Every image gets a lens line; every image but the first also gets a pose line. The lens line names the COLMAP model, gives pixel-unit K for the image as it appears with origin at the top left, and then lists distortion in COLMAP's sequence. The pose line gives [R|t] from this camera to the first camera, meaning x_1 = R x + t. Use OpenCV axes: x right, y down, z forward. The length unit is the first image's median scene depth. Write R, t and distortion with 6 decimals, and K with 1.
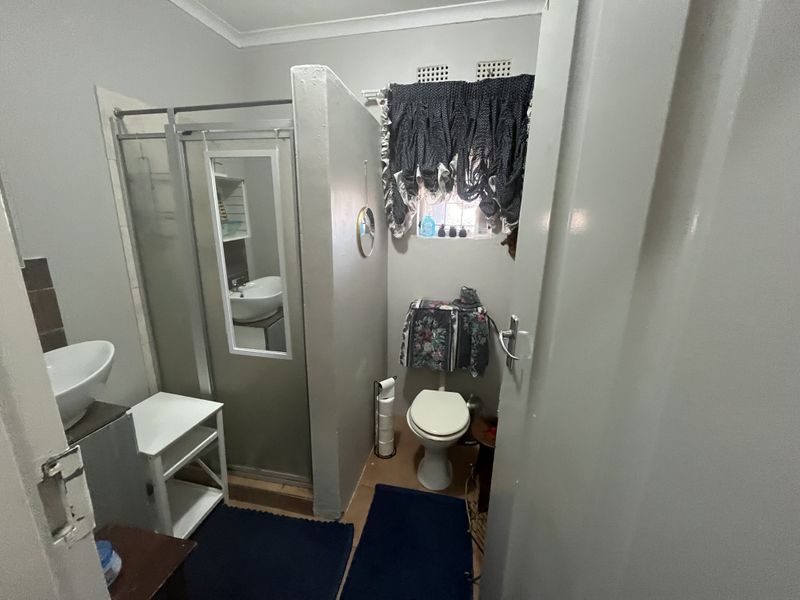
lens RADIAL K [[324.4, 0, 398.7], [0, 324.4, 300.2], [0, 0, 1]] dist [-0.003798, 0.000378]
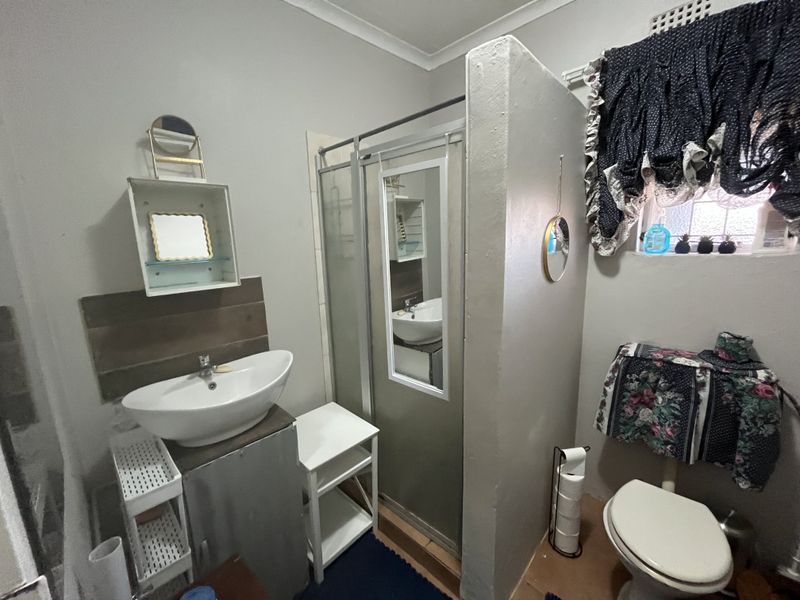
lens RADIAL K [[324.4, 0, 396.0], [0, 324.4, 297.9], [0, 0, 1]] dist [-0.003798, 0.000378]
pose [[0.846512, 0.054113, -0.529612, -0.009172], [-0.087137, 0.995488, -0.037563, -0.034374], [0.525190, 0.077946, 0.847408, 0.163444]]
